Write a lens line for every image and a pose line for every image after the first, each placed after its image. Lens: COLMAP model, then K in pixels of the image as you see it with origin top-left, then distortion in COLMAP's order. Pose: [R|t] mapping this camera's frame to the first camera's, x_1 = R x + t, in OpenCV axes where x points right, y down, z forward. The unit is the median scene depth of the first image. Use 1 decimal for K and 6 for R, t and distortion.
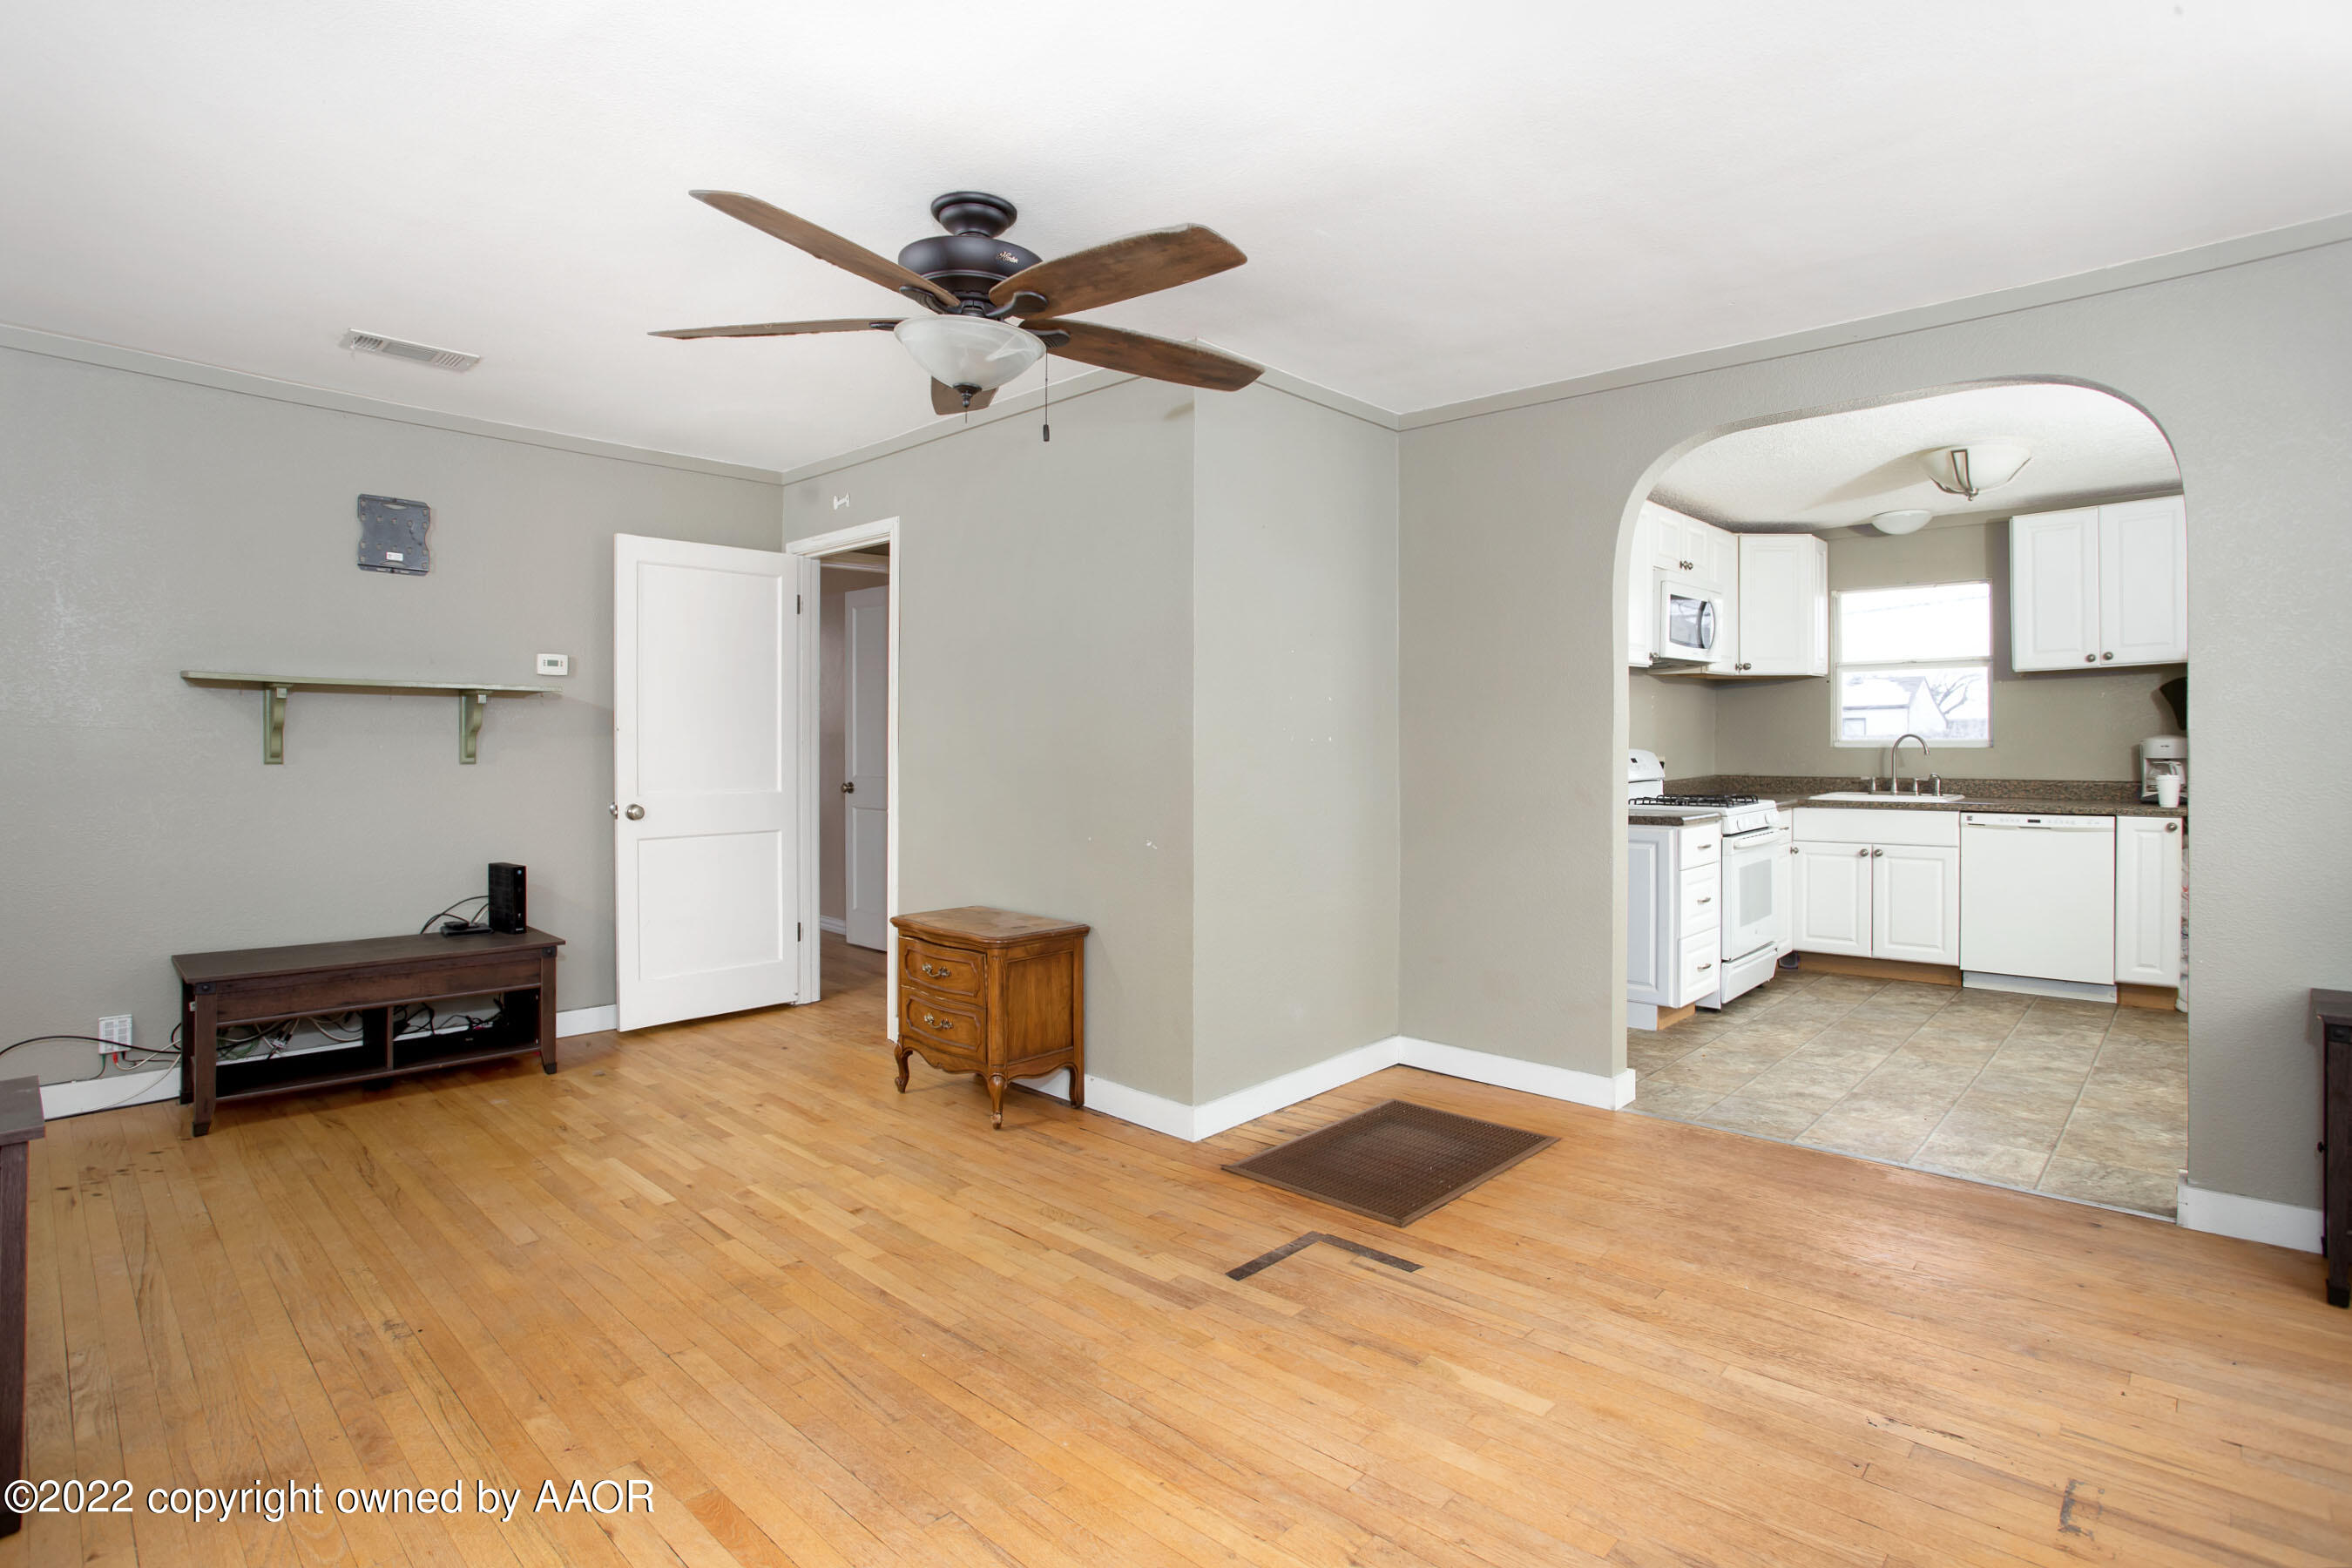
lens RADIAL K [[1182.1, 0, 1172.8], [0, 1182.1, 765.0], [0, 0, 1]] dist [-0.064155, 0.025496]
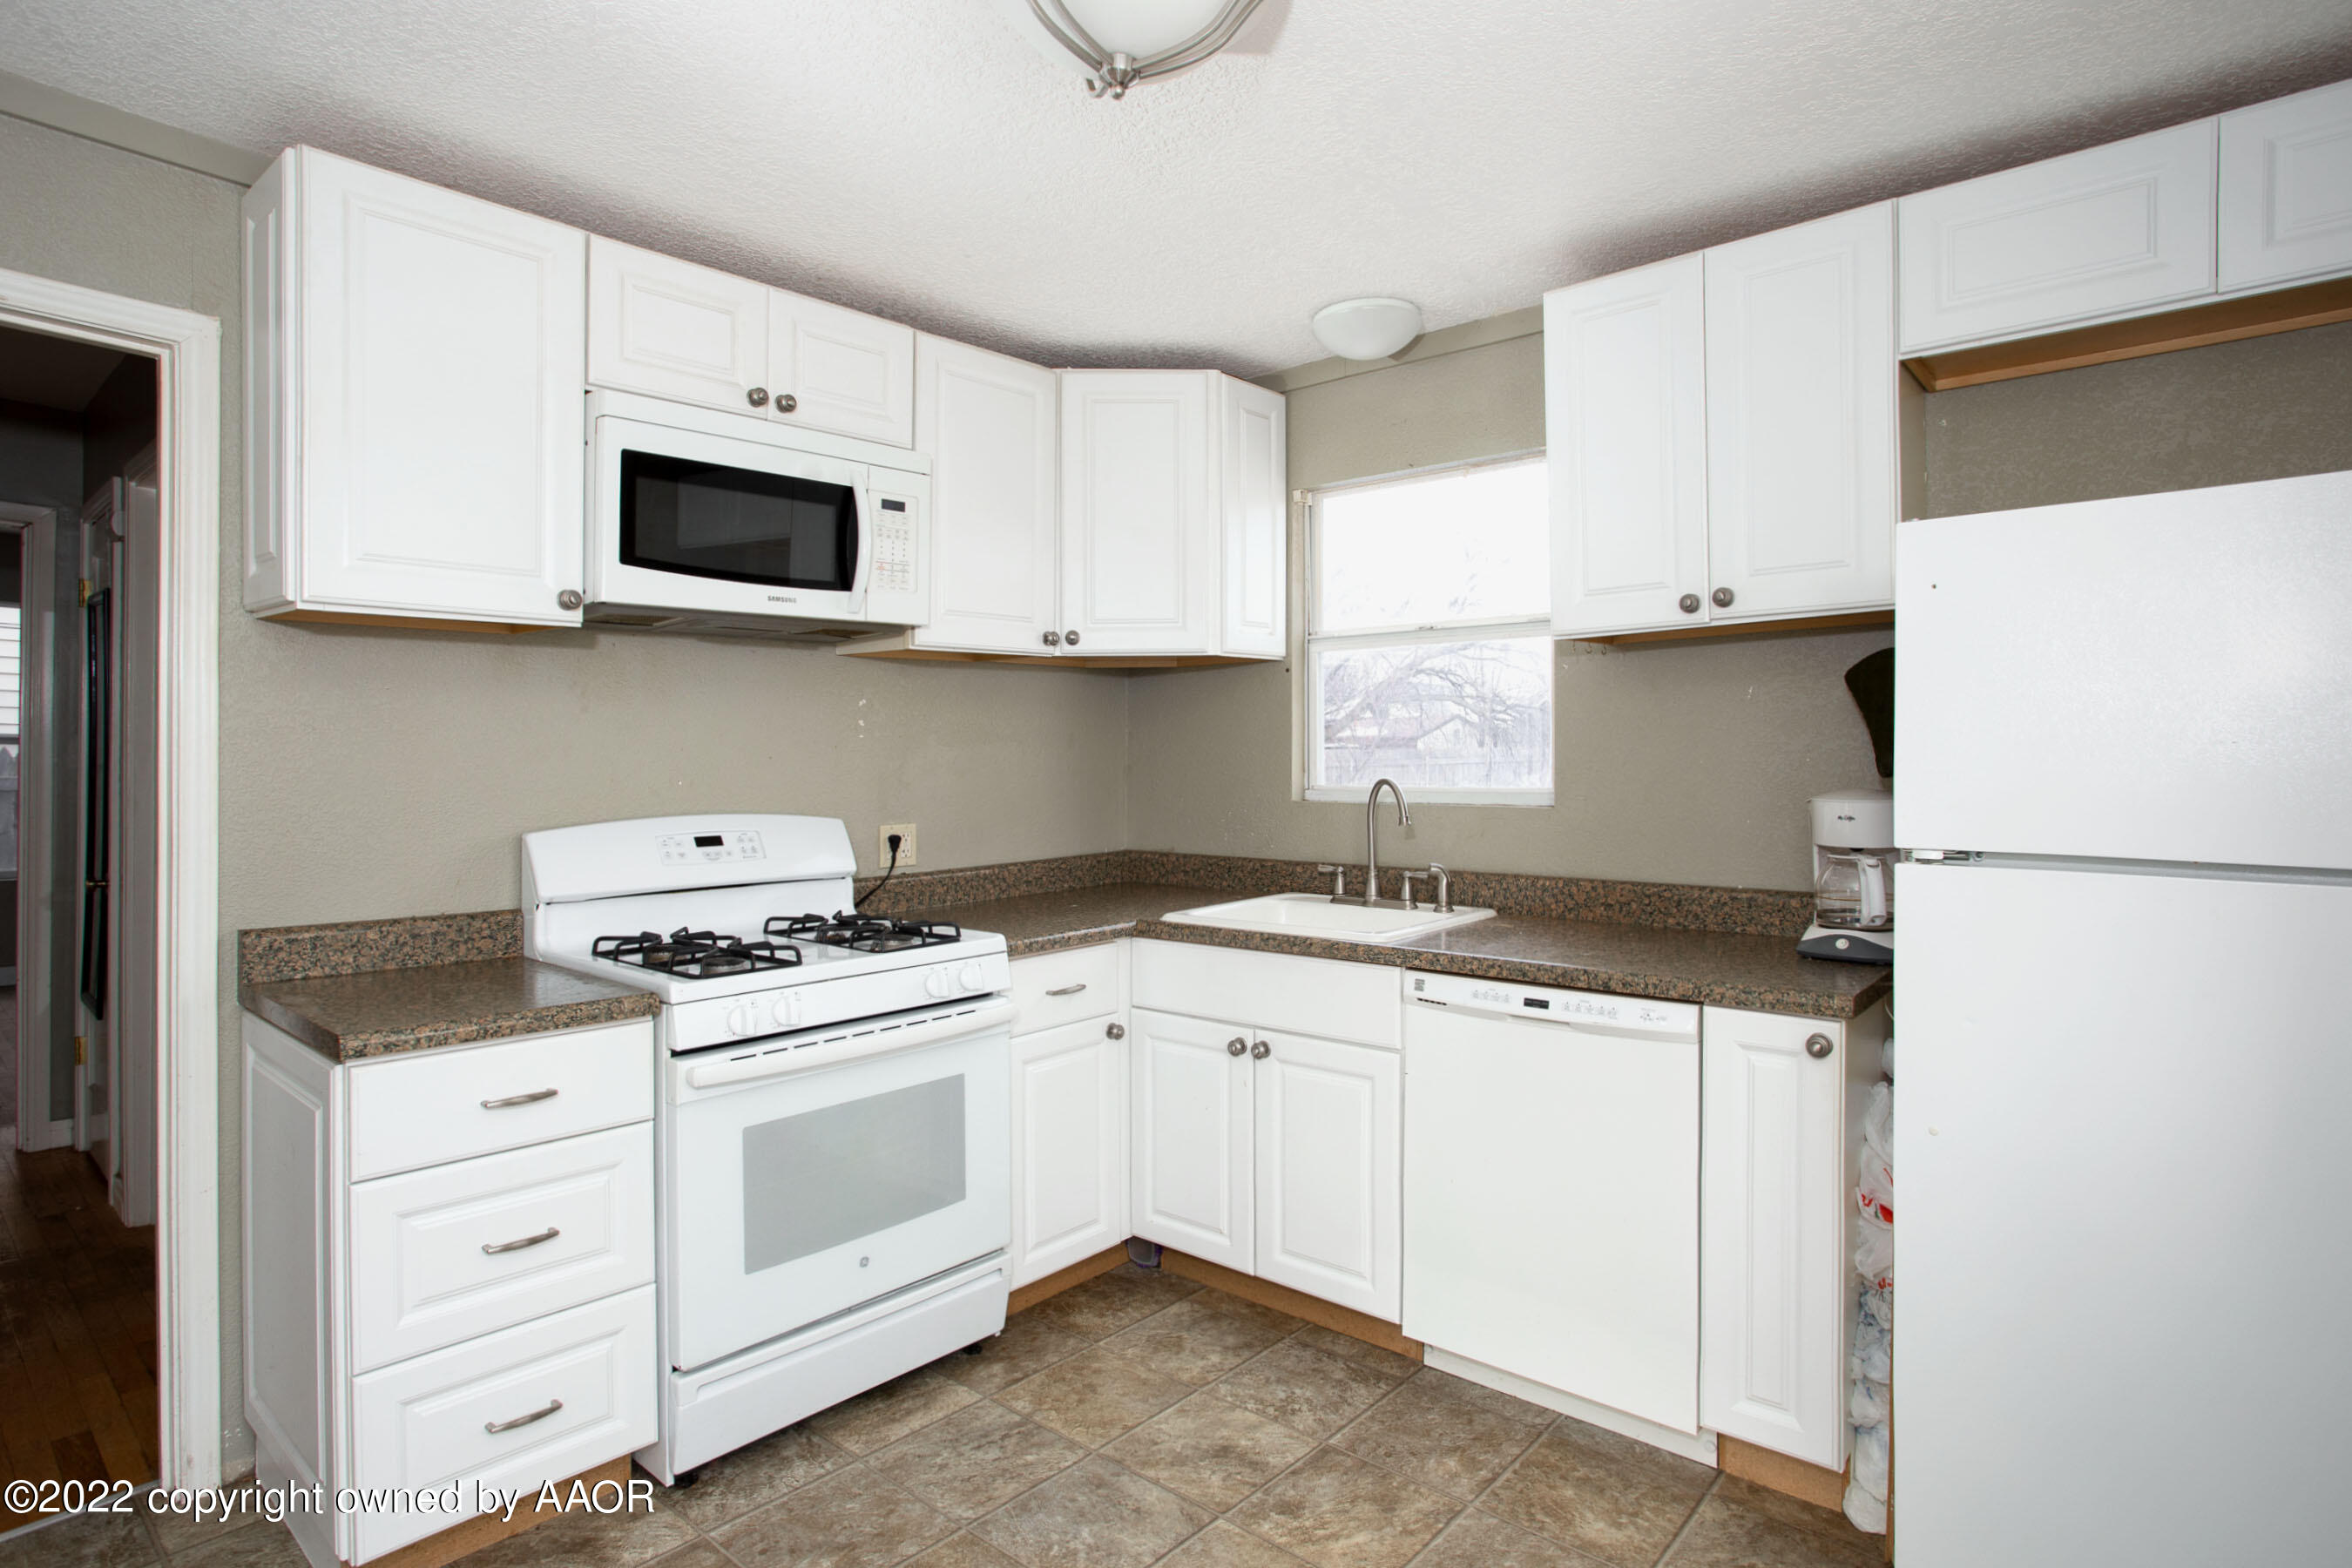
lens RADIAL K [[1179.6, 0, 1176.0], [0, 1179.6, 784.0], [0, 0, 1]] dist [-0.132239, 0.000271]
pose [[0.999155, -0.001217, 0.041082, 0.374213], [0.001250, 0.999999, -0.000764, -0.017066], [-0.041081, 0.000814, 0.999155, 0.370123]]
